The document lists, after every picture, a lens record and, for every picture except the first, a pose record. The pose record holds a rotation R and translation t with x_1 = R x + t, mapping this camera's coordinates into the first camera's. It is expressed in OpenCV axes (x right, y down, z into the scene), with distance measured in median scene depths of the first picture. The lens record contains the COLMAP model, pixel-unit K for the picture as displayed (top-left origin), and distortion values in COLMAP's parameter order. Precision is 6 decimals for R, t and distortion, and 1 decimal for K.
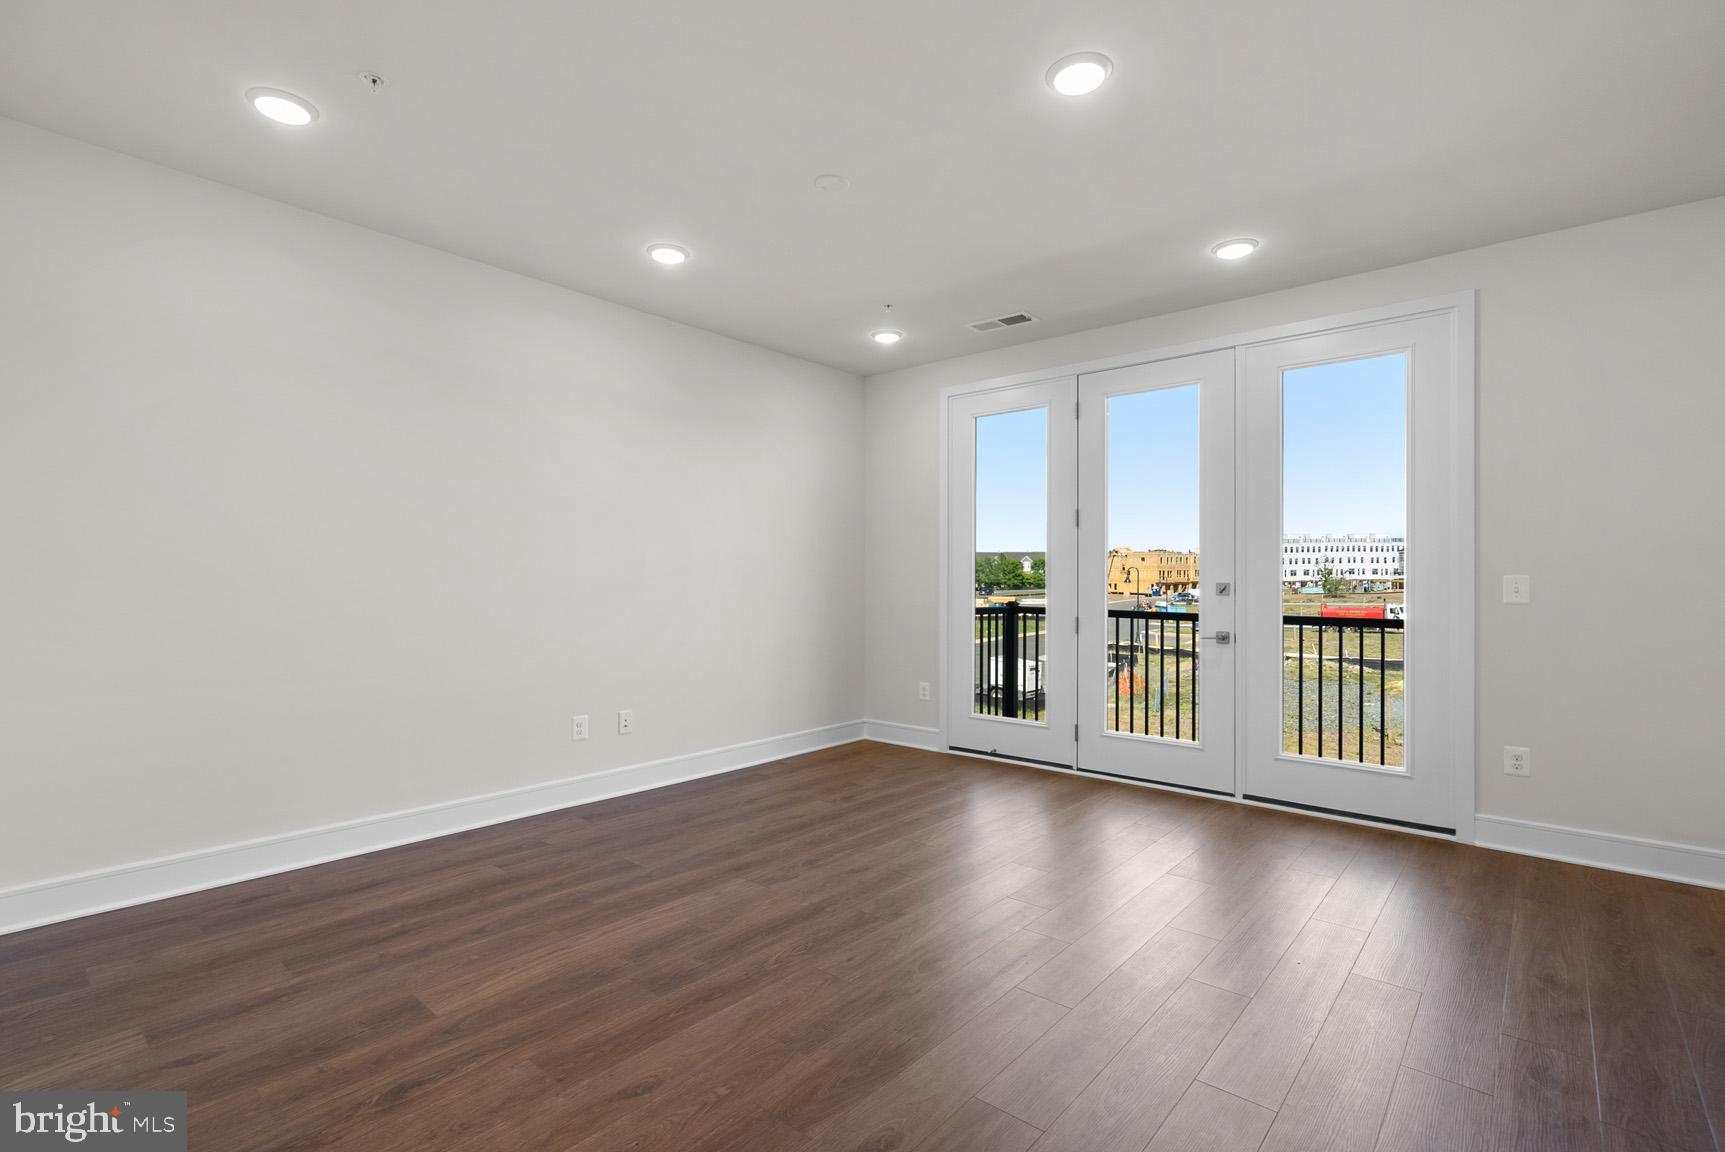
lens RADIAL K [[804.1, 0, 840.3], [0, 804.1, 585.1], [0, 0, 1]] dist [-0.001758, 0.002497]
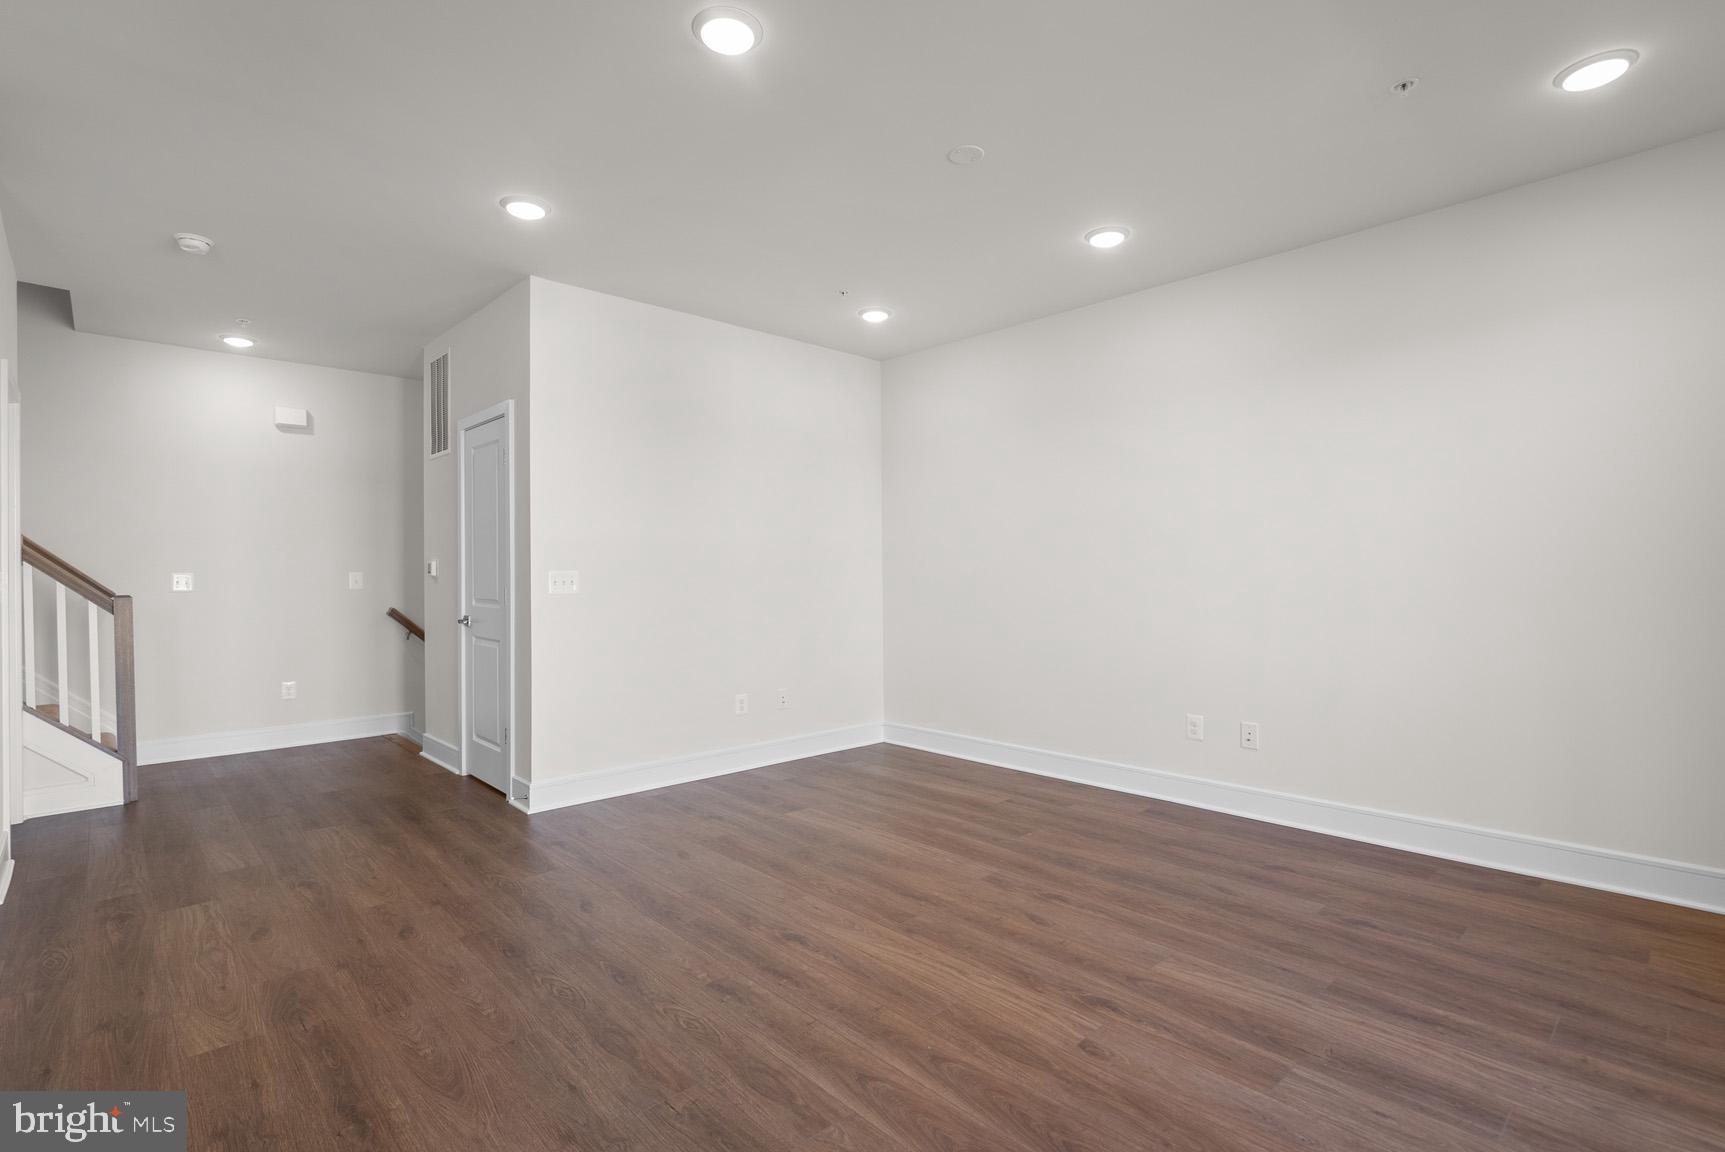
lens RADIAL K [[804.1, 0, 874.8], [0, 804.1, 586.4], [0, 0, 1]] dist [-0.001758, 0.002497]
pose [[-0.087287, 0.009571, -0.996137, 0.744213], [0.003576, 0.999950, 0.009294, -0.003831], [0.996177, -0.002750, -0.087317, 0.768605]]
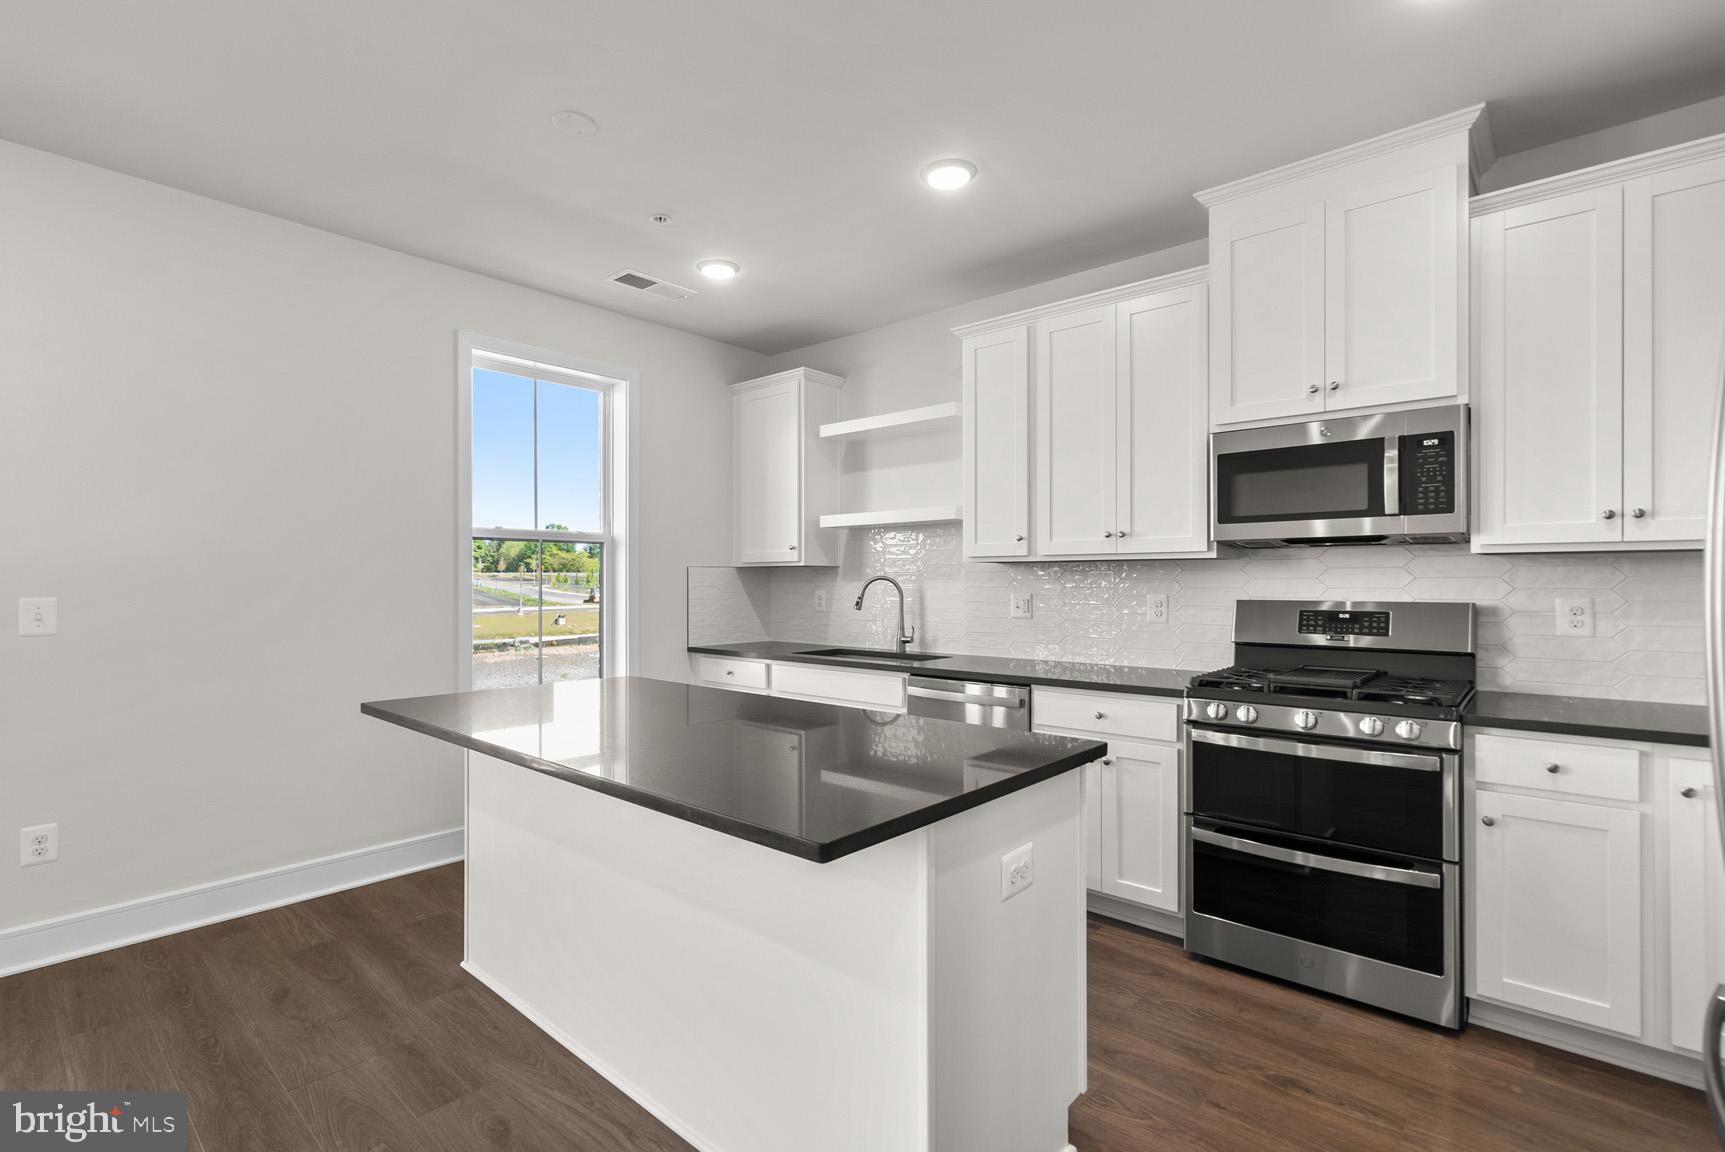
lens RADIAL K [[804.1, 0, 847.9], [0, 804.1, 573.6], [0, 0, 1]] dist [-0.001758, 0.002497]
pose [[0.008240, 0.001860, 0.999964, 0.082677], [0.003591, 0.999992, -0.001889, -0.027462], [-0.999960, 0.003607, 0.008233, 0.210602]]
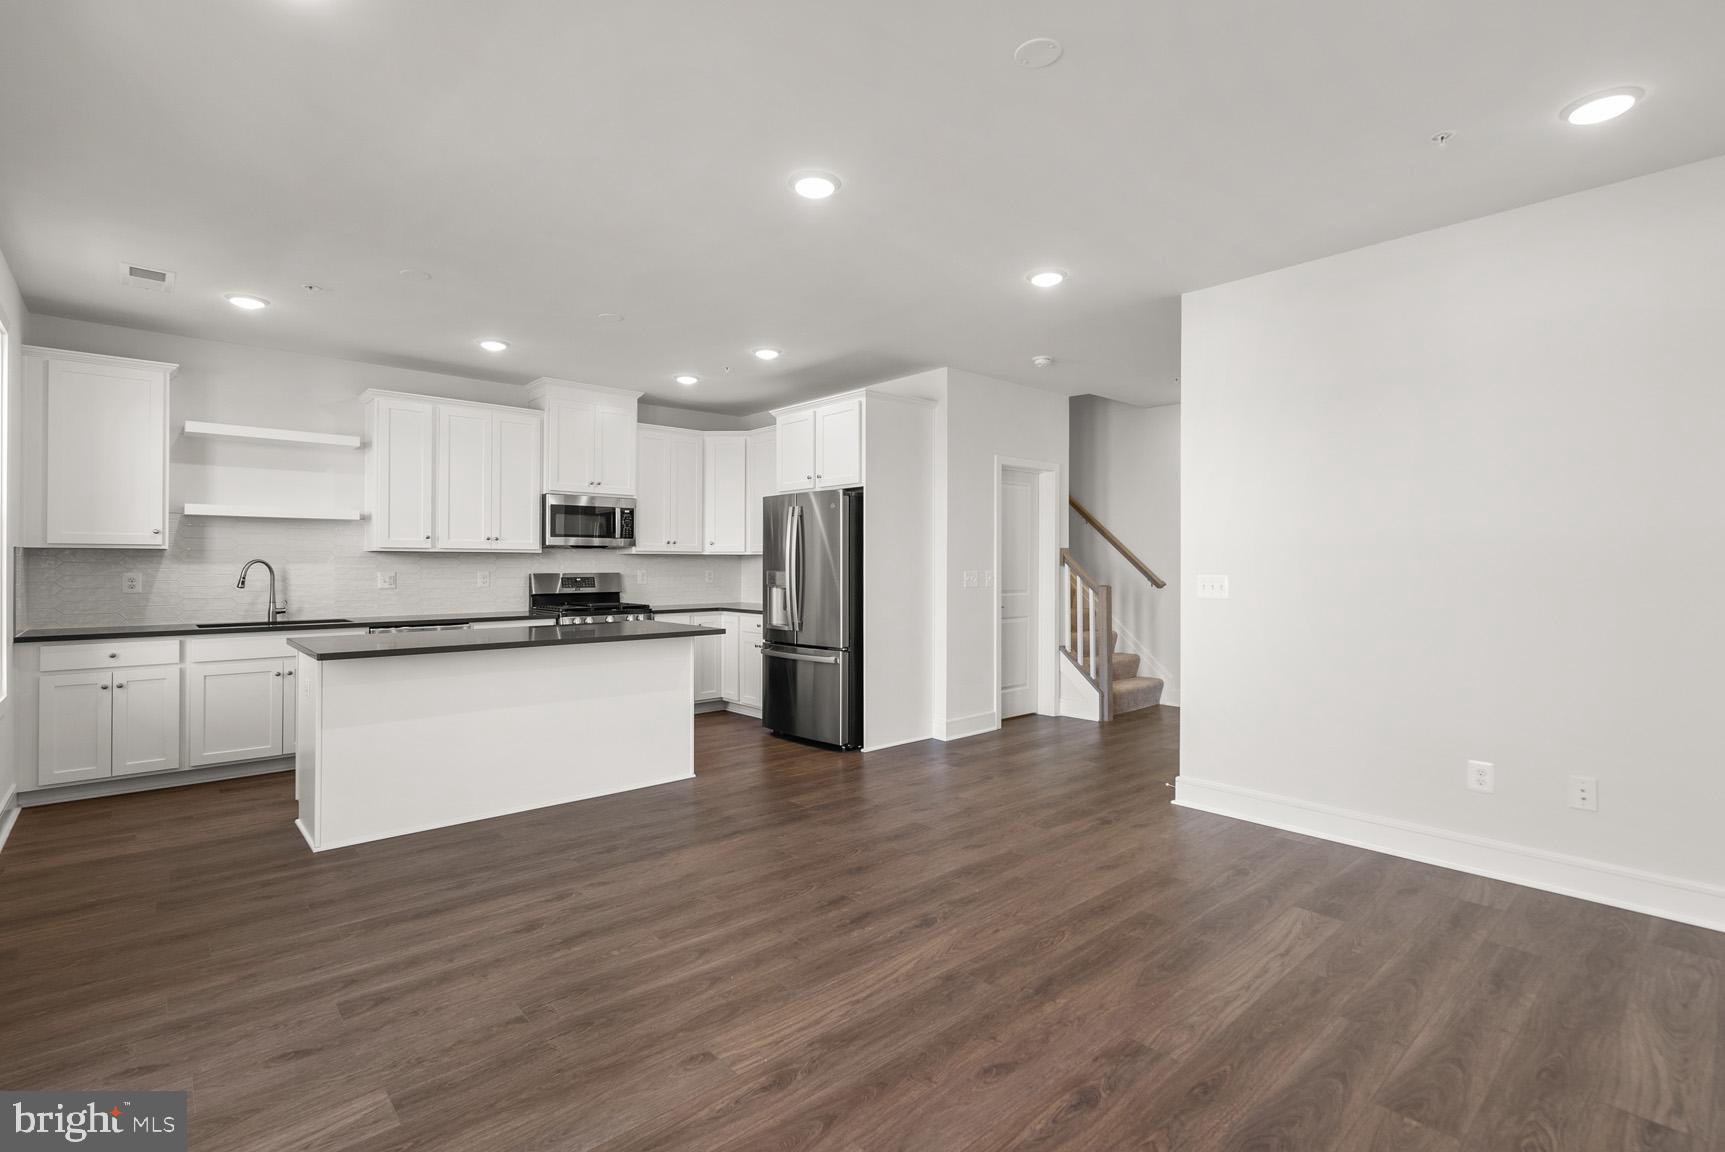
lens RADIAL K [[804.1, 0, 849.9], [0, 804.1, 560.7], [0, 0, 1]] dist [-0.001758, 0.002497]
pose [[-0.992903, -0.006888, 0.118728, 0.055603], [-0.007086, 0.999974, -0.001247, -0.029557], [-0.118716, -0.002080, -0.992926, 1.381543]]
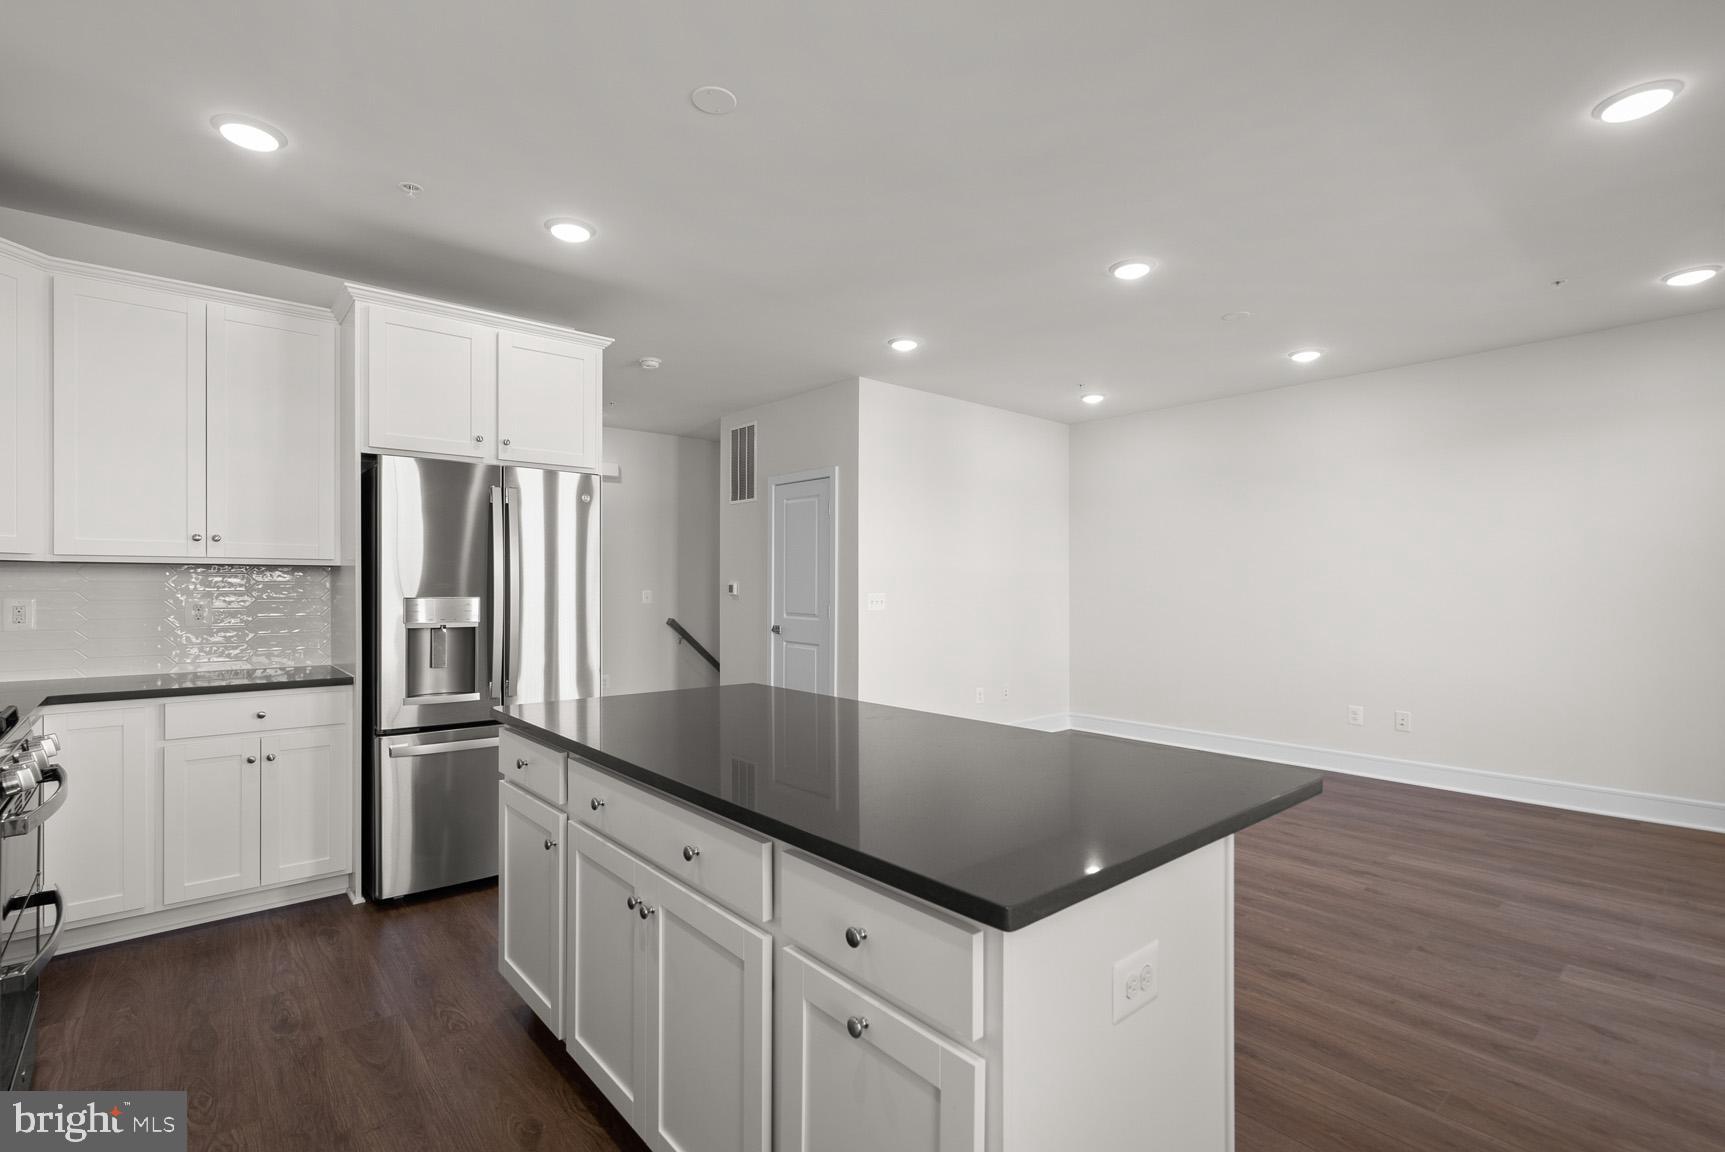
lens RADIAL K [[804.1, 0, 858.2], [0, 804.1, 583.3], [0, 0, 1]] dist [-0.001758, 0.002497]
pose [[-0.127364, -0.010269, -0.991803, 1.142818], [-0.002634, 0.999946, -0.010015, -0.018213], [0.991853, 0.001337, -0.127384, 0.423398]]
